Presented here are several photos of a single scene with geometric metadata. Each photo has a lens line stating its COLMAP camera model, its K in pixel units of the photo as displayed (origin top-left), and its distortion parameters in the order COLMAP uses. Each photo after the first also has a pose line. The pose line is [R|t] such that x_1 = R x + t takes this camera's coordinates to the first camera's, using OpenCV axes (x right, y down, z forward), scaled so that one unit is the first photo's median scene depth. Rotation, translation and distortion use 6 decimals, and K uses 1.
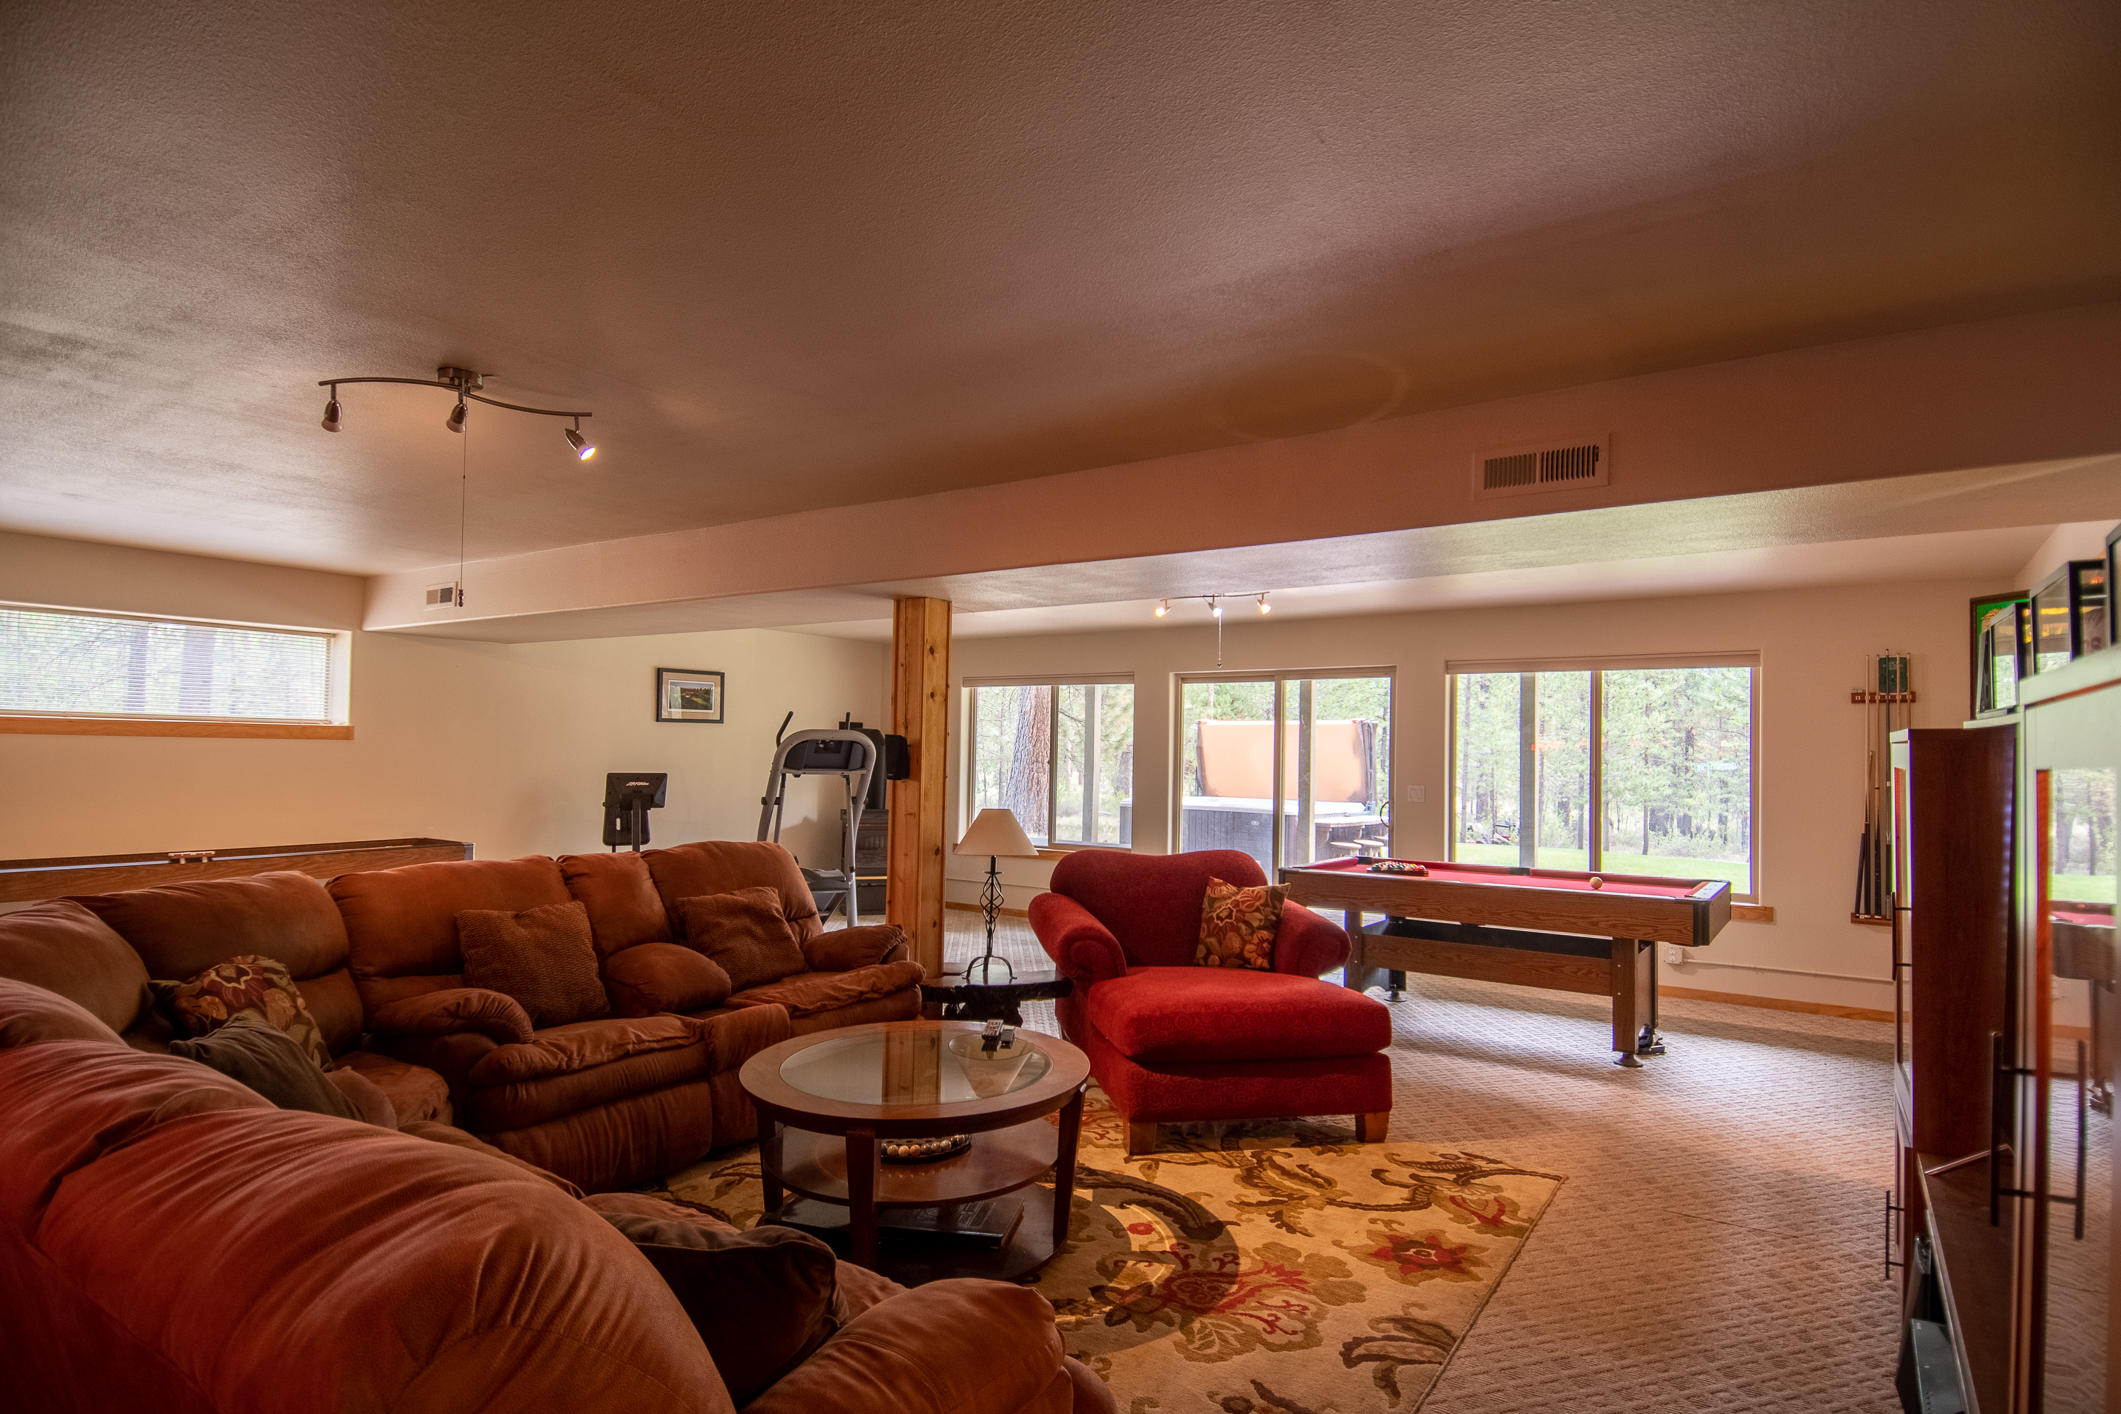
lens RADIAL K [[1103.5, 0, 1073.5], [0, 1103.5, 738.2], [0, 0, 1]] dist [0.001194, -0.001099]
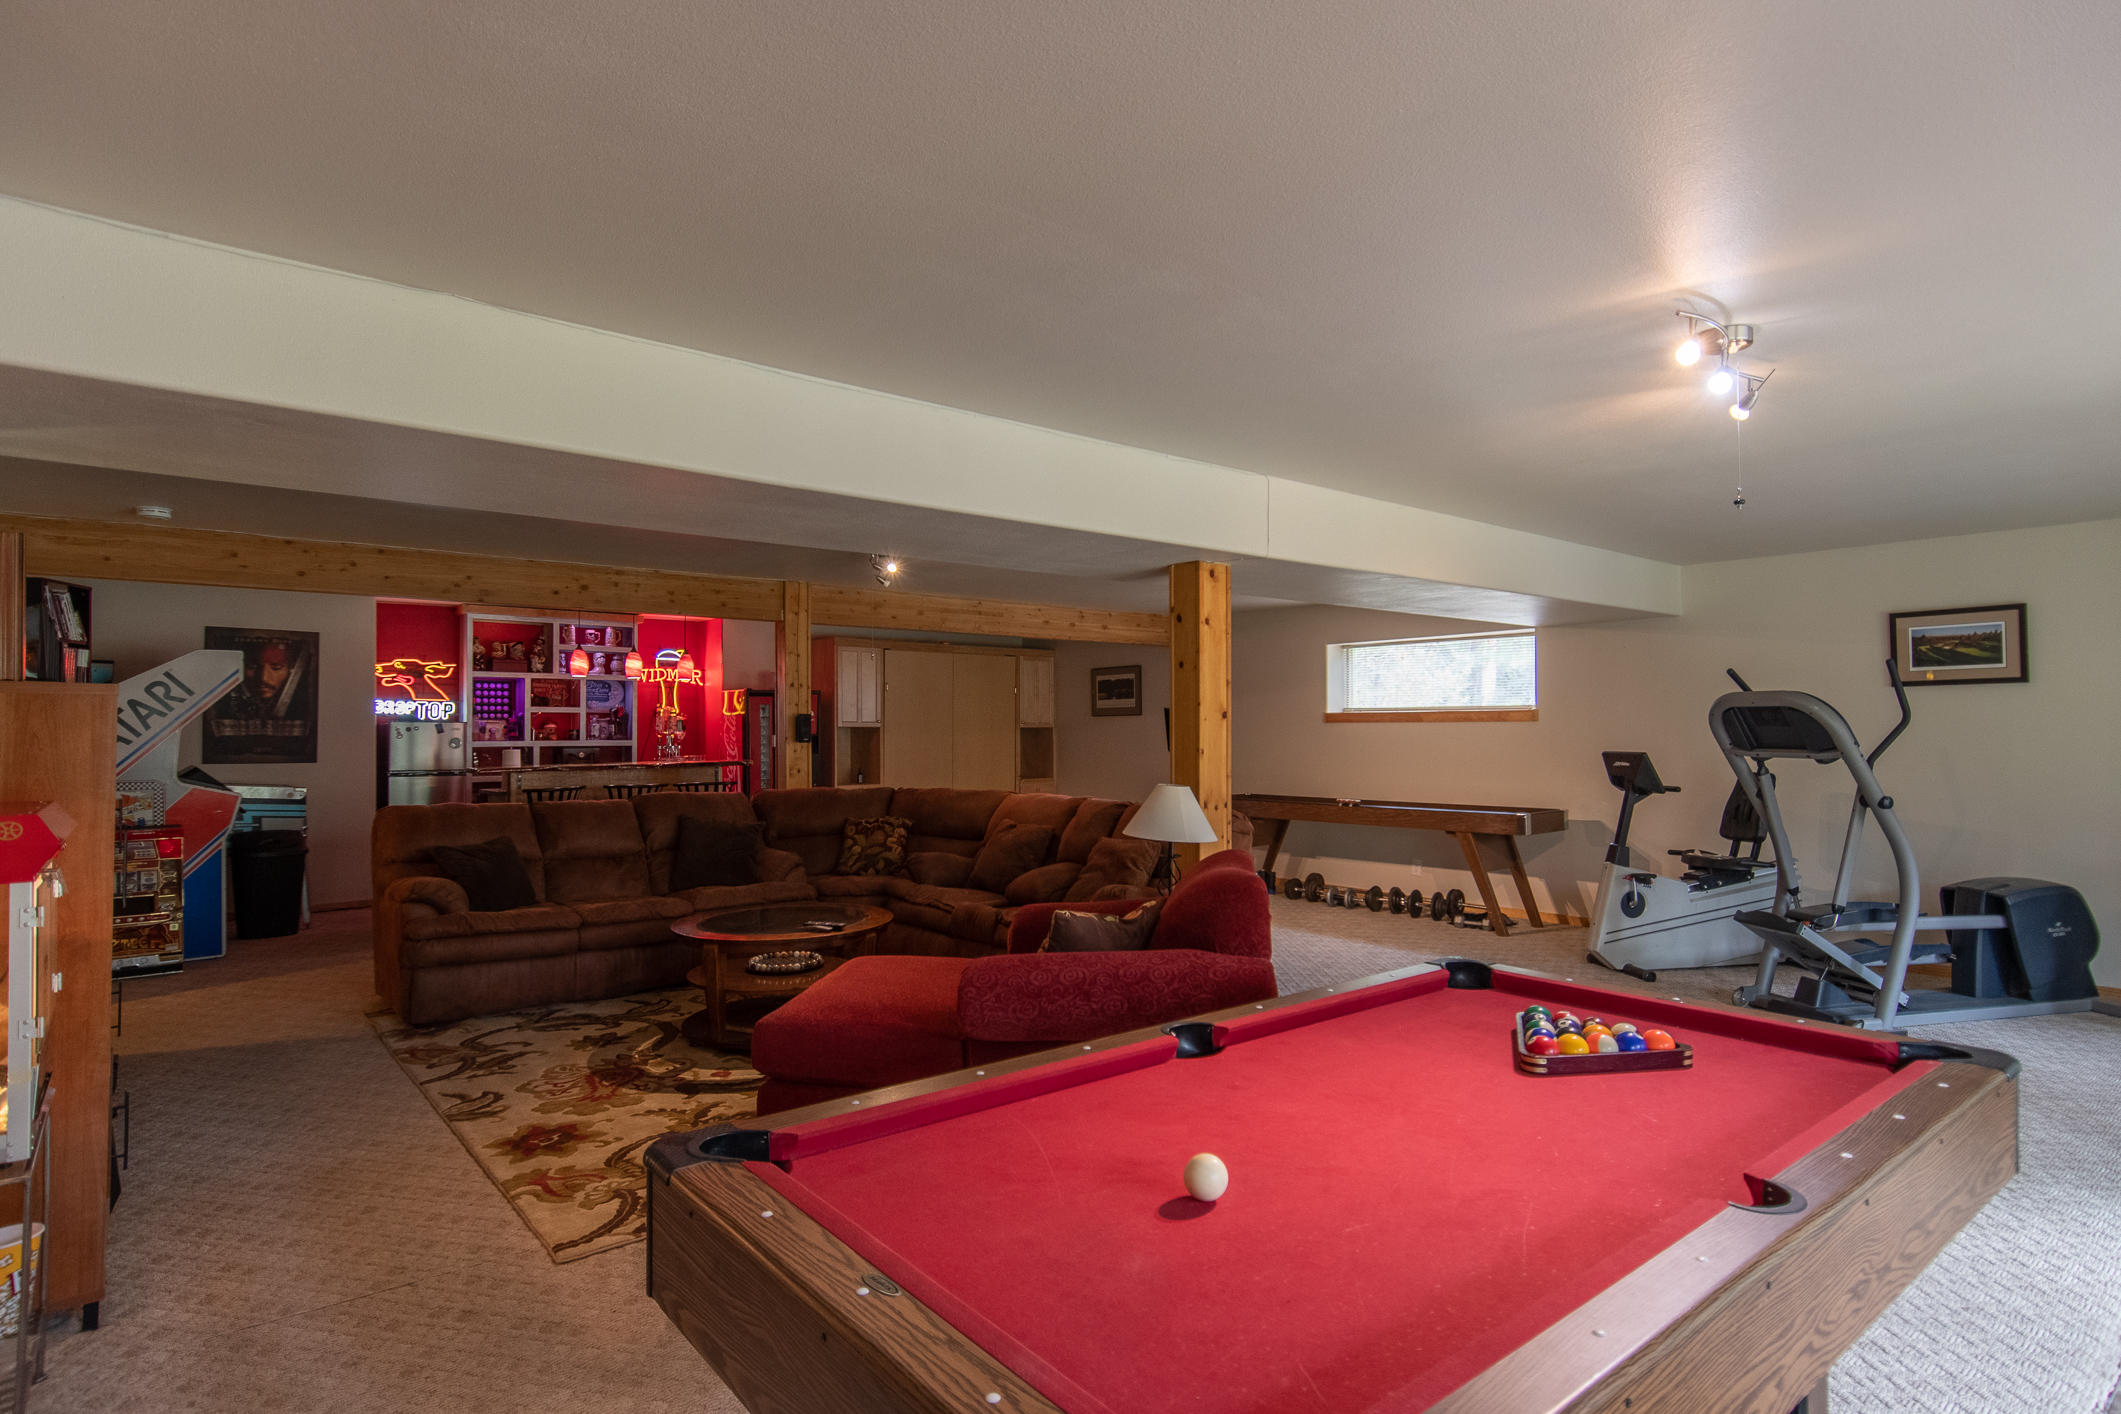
lens RADIAL K [[1103.5, 0, 1073.5], [0, 1103.5, 738.2], [0, 0, 1]] dist [0.001194, -0.001099]
pose [[-0.262022, -0.004906, -0.965049, 1.274201], [0.011047, 0.999906, -0.008082, 0.051154], [0.964999, -0.012779, -0.261943, 1.807497]]
